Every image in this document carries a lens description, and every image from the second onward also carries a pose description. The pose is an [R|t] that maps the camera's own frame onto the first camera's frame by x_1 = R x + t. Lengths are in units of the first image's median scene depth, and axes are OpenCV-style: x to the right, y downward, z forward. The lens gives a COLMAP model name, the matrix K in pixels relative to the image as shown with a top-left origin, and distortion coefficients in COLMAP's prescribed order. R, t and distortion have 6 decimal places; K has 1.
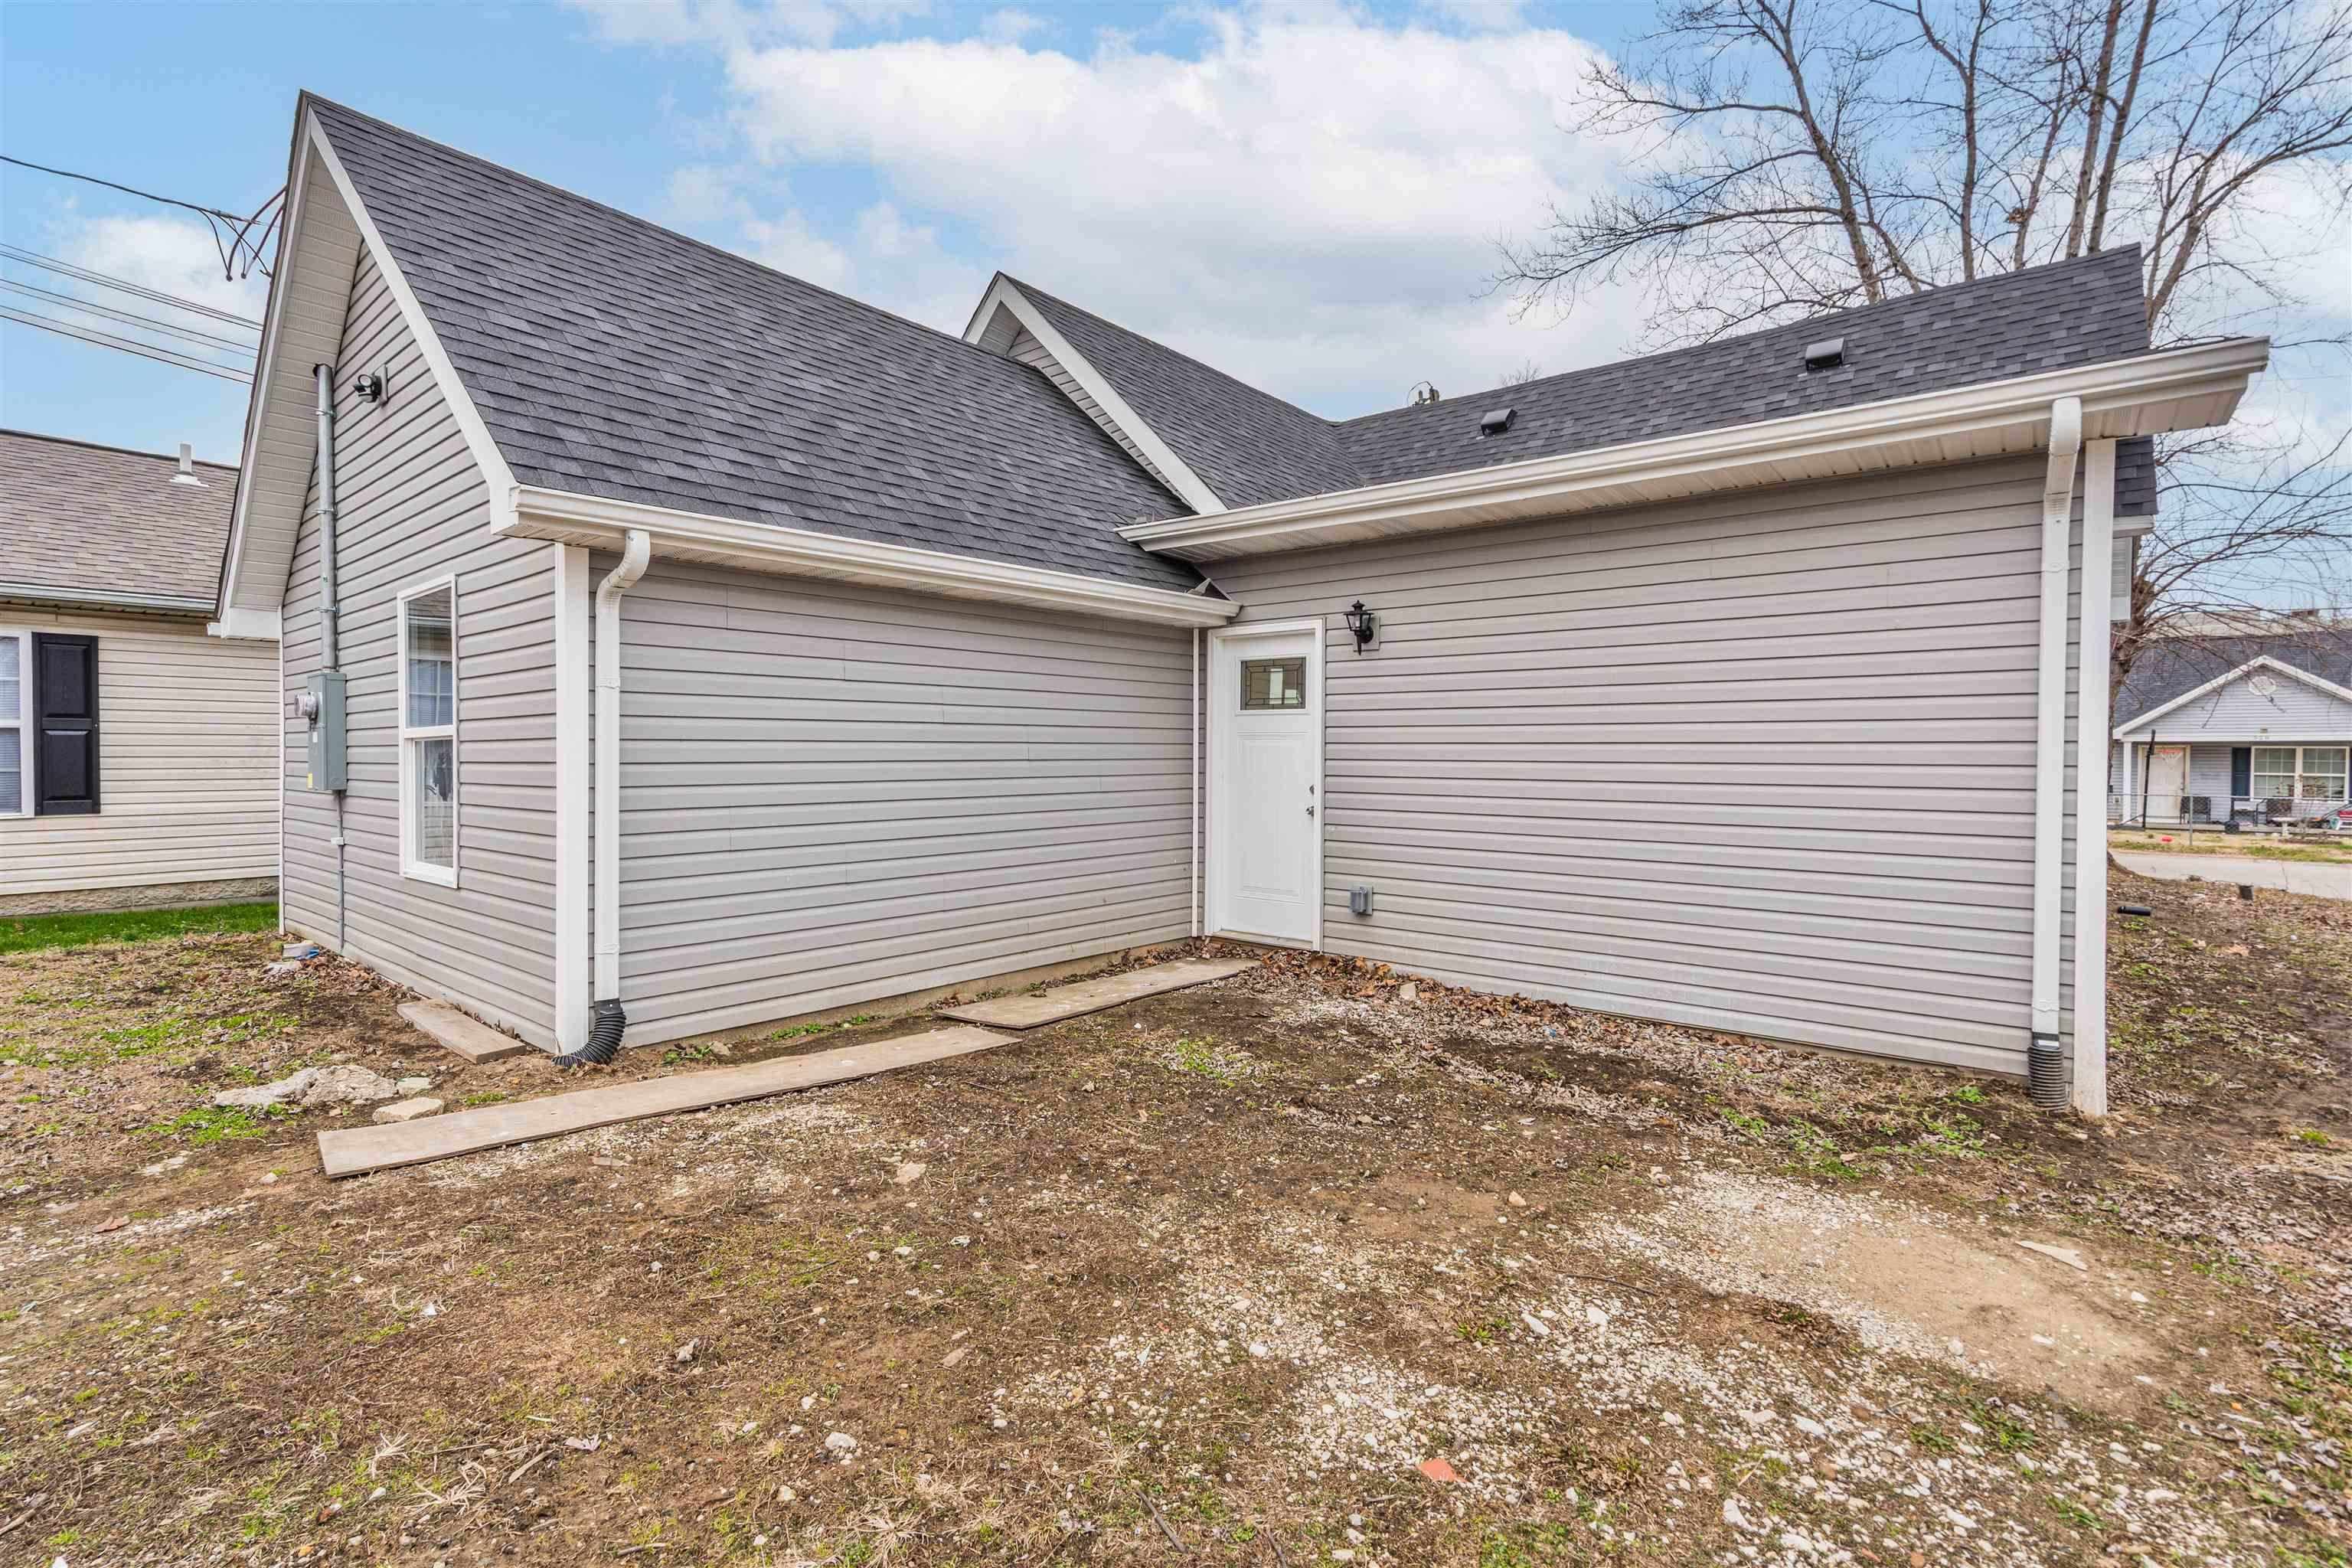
lens RADIAL K [[1099.4, 0, 1125.7], [0, 1099.4, 755.0], [0, 0, 1]] dist [-0.021989, 0.024622]
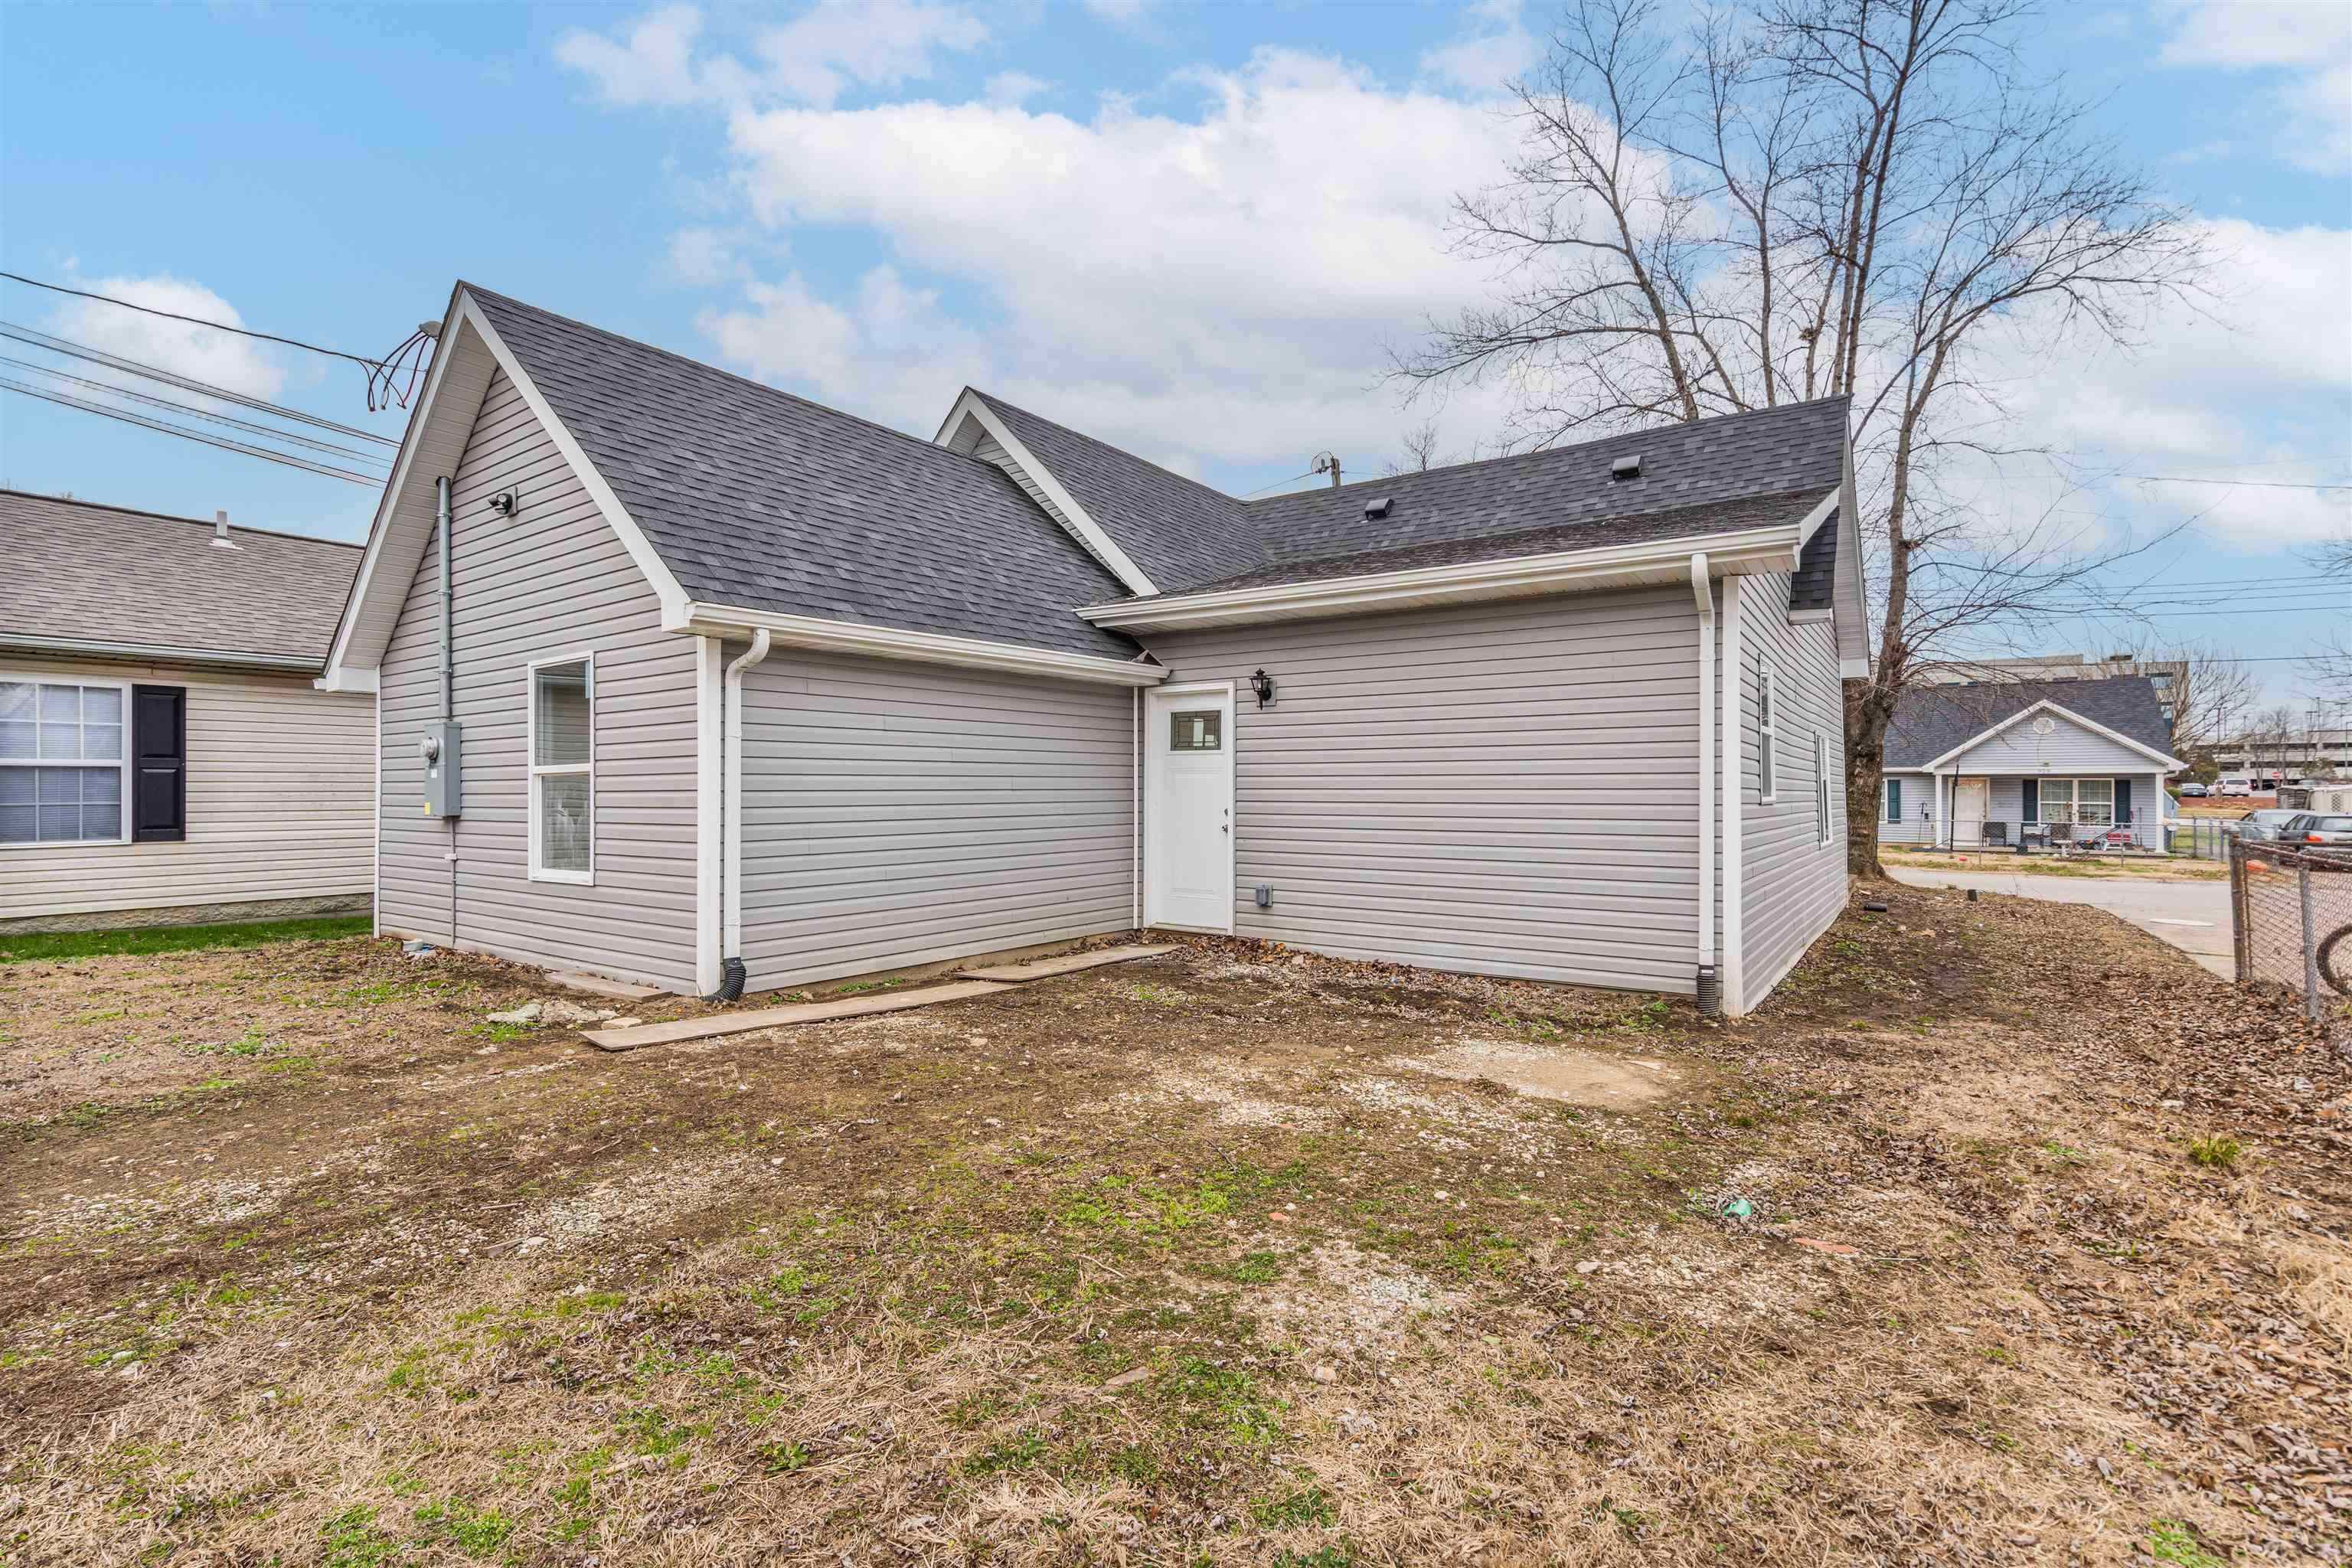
lens RADIAL K [[1099.4, 0, 1125.7], [0, 1099.4, 755.0], [0, 0, 1]] dist [-0.021989, 0.024622]
pose [[0.997187, -0.001411, 0.074943, -0.047460], [0.003876, 0.999456, -0.032756, 0.006552], [-0.074856, 0.032954, 0.996650, -0.295449]]
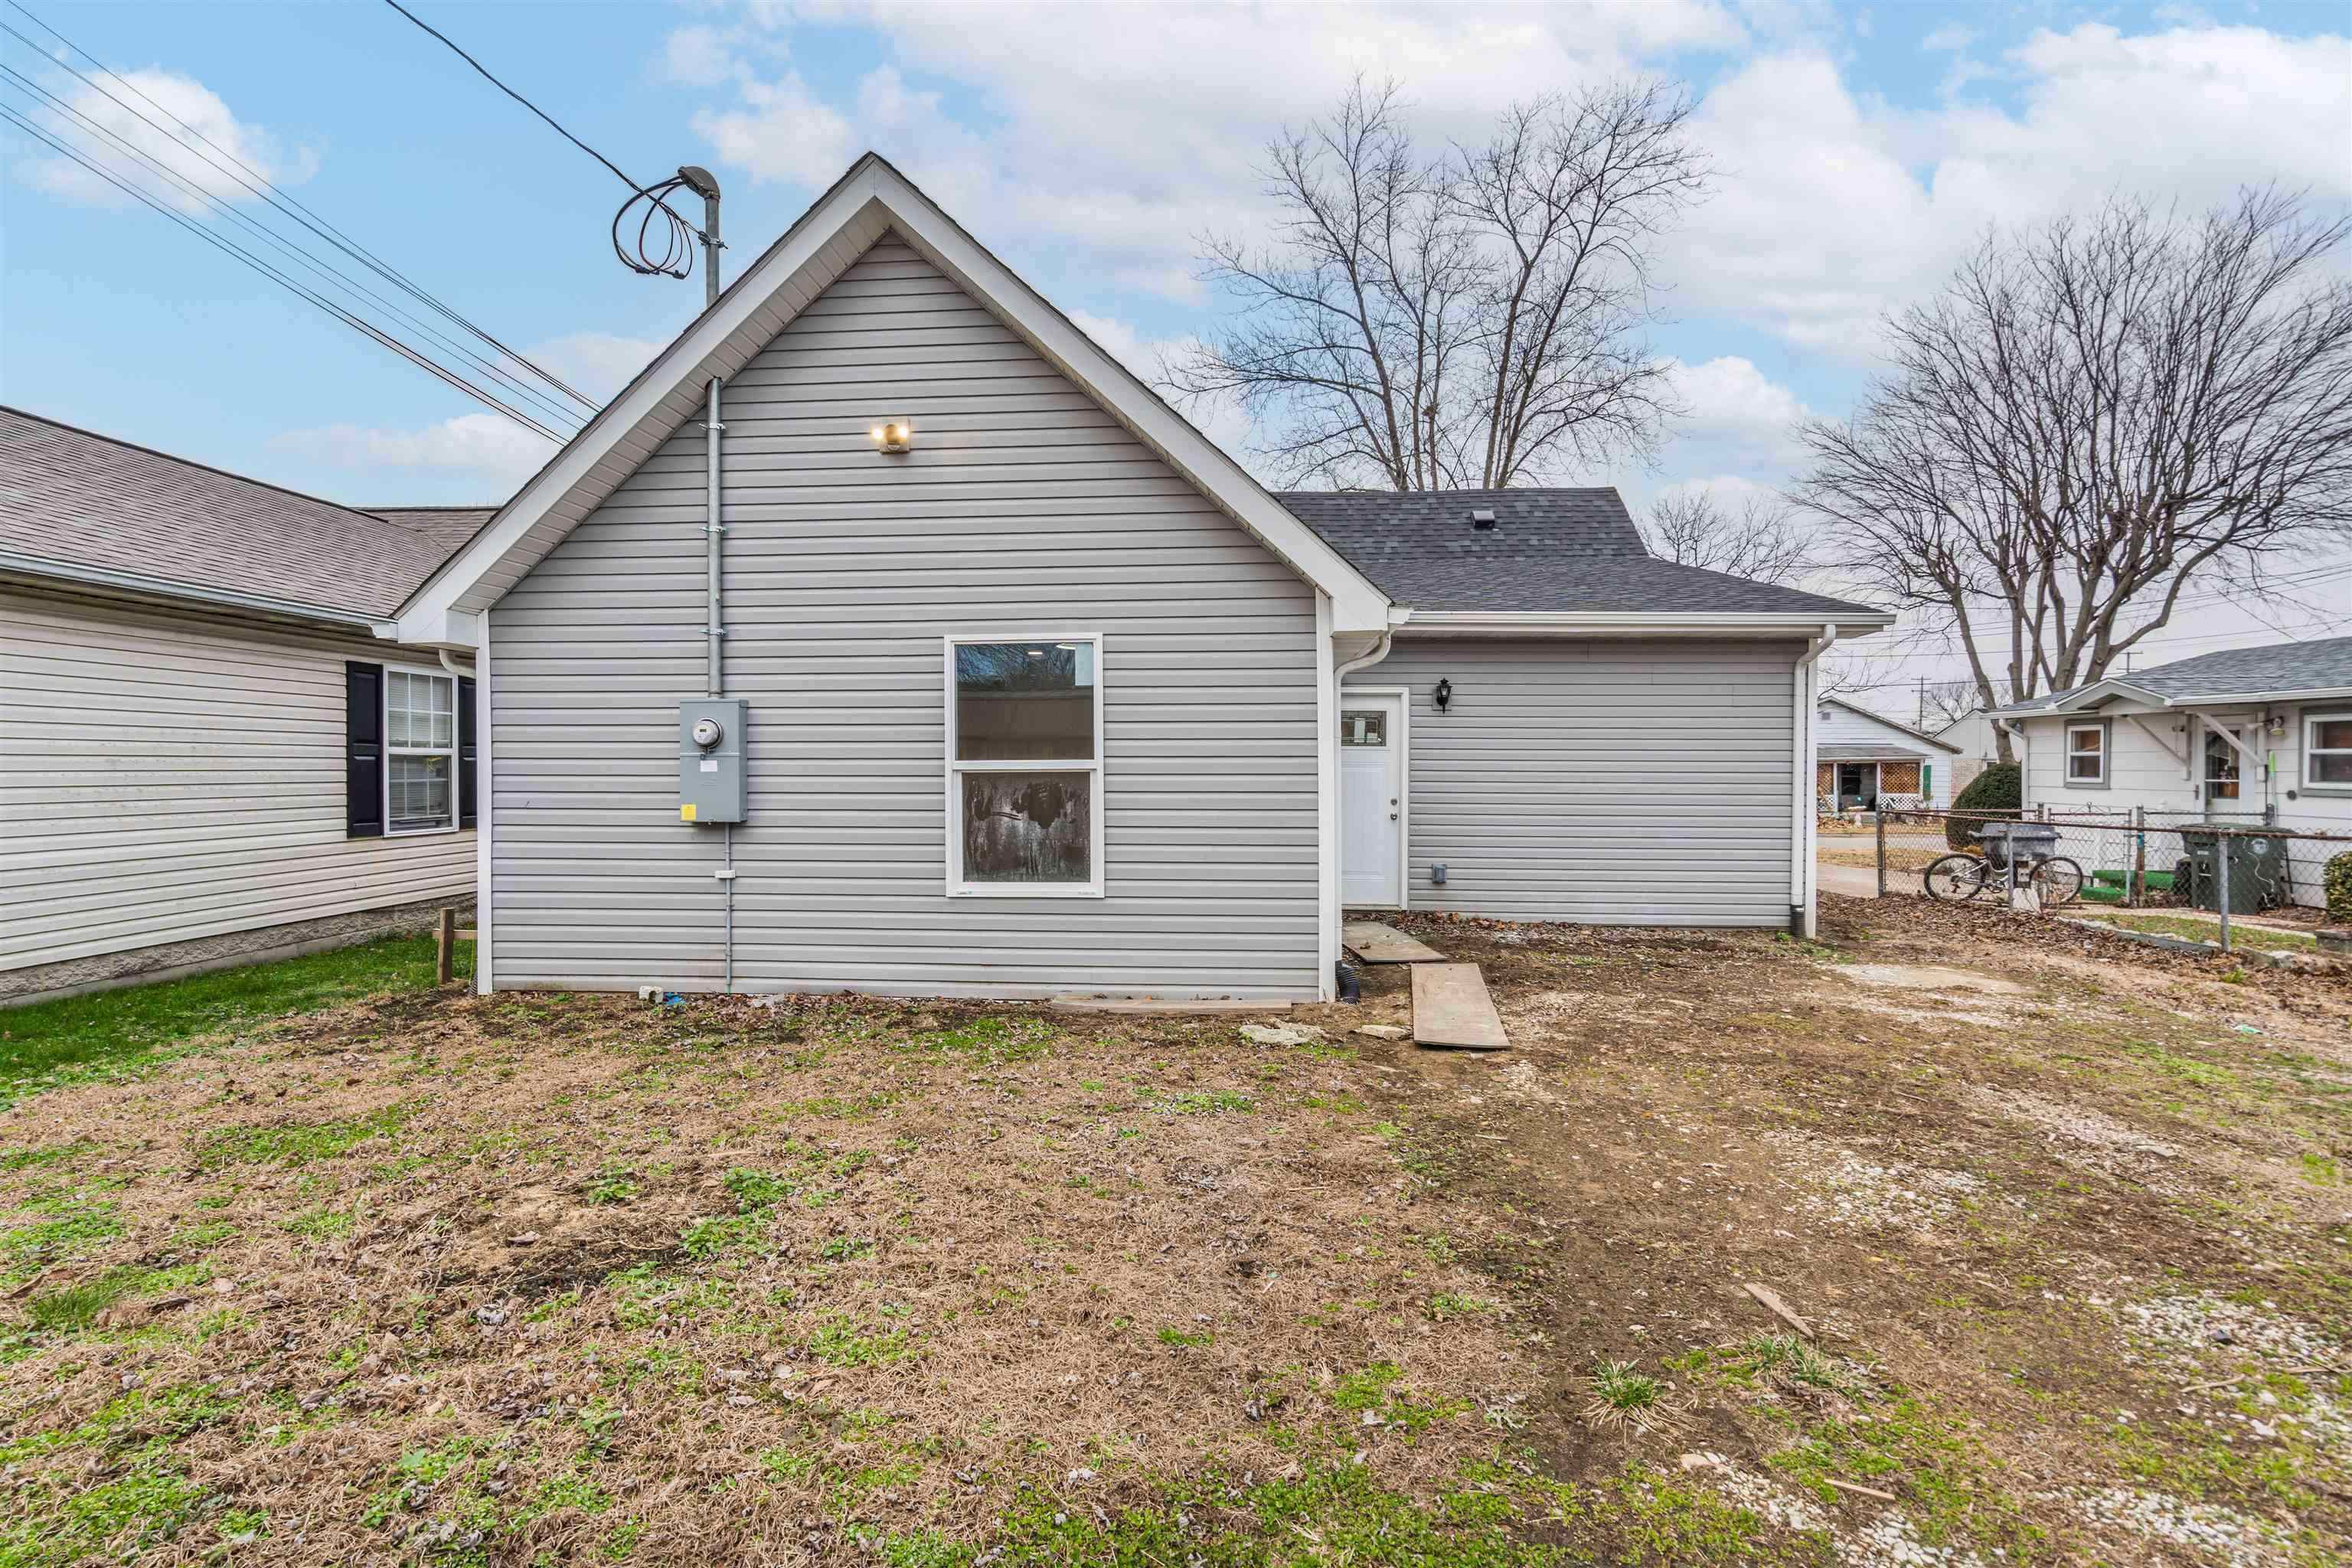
lens RADIAL K [[1114.8, 0, 1176.7], [0, 1114.8, 768.7], [0, 0, 1]] dist [-0.017415, 0.026148]
pose [[0.797546, -0.000890, 0.603258, -0.978602], [-0.001006, 0.999996, 0.002805, -0.017170], [-0.603258, -0.002844, 0.797541, -0.013560]]
